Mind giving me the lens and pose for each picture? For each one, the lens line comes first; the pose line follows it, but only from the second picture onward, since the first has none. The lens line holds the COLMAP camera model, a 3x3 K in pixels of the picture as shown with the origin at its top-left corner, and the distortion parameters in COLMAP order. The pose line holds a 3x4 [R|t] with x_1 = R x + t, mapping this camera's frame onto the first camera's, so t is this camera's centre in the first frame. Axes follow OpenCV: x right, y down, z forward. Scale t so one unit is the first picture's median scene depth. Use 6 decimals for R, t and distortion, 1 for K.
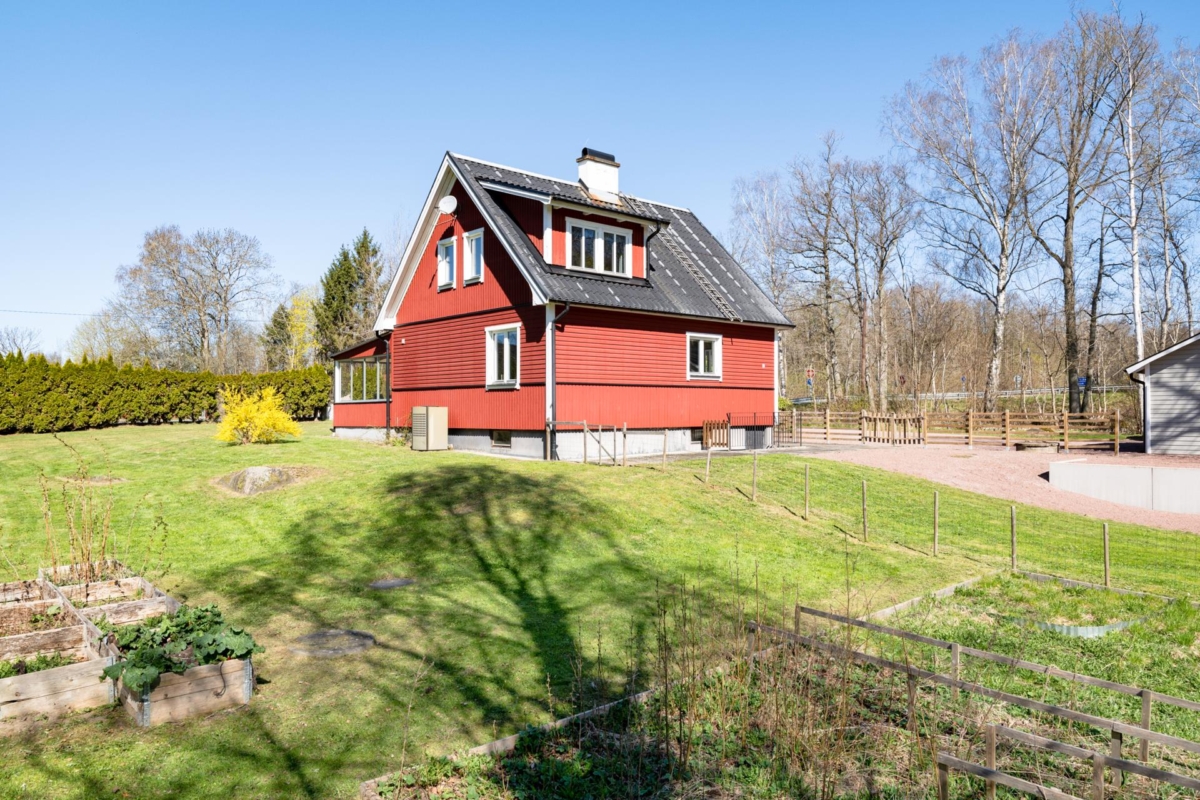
lens RADIAL K [[832.4, 0, 600.2], [0, 832.4, 403.9], [0, 0, 1]] dist [-0.001102, -0.000035]
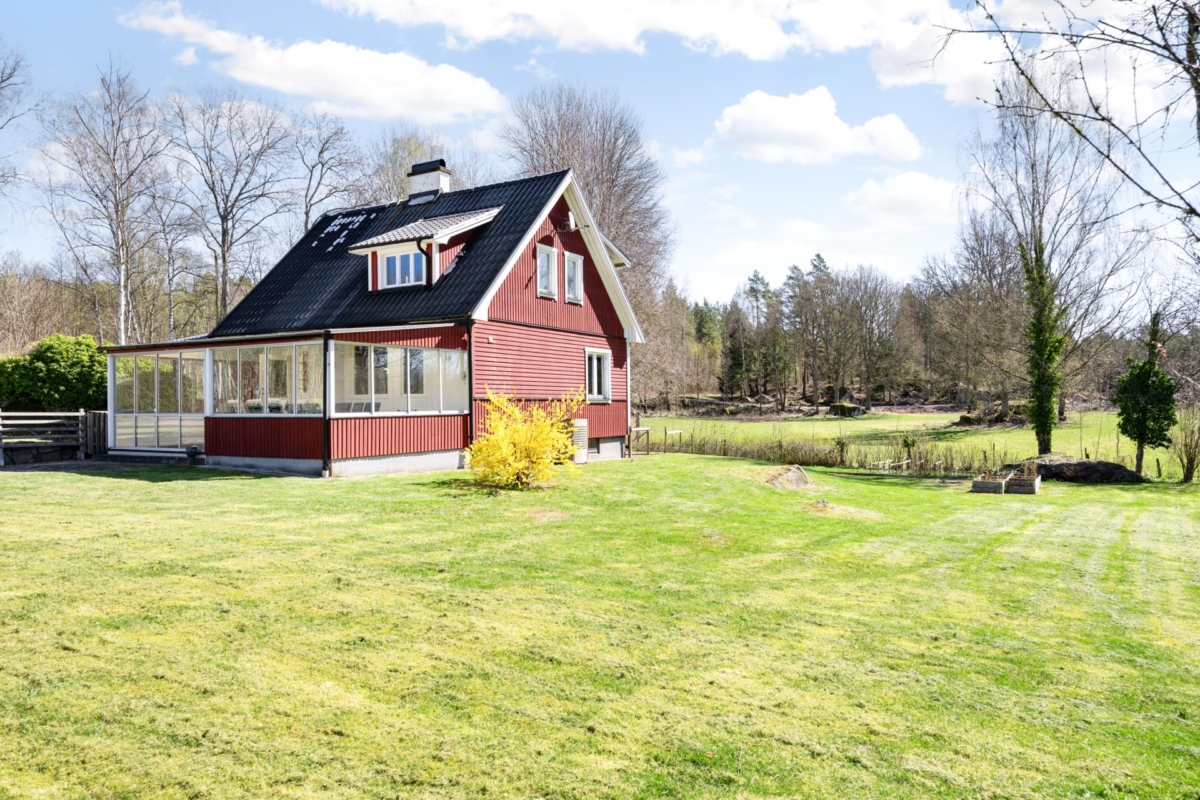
lens RADIAL K [[832.4, 0, 601.1], [0, 832.4, 400.2], [0, 0, 1]] dist [-0.001102, -0.000035]
pose [[-0.297337, 0.007997, 0.954739, -1.275902], [-0.012026, 0.999854, -0.012120, -0.008295], [-0.954697, -0.015085, -0.297198, 1.382789]]
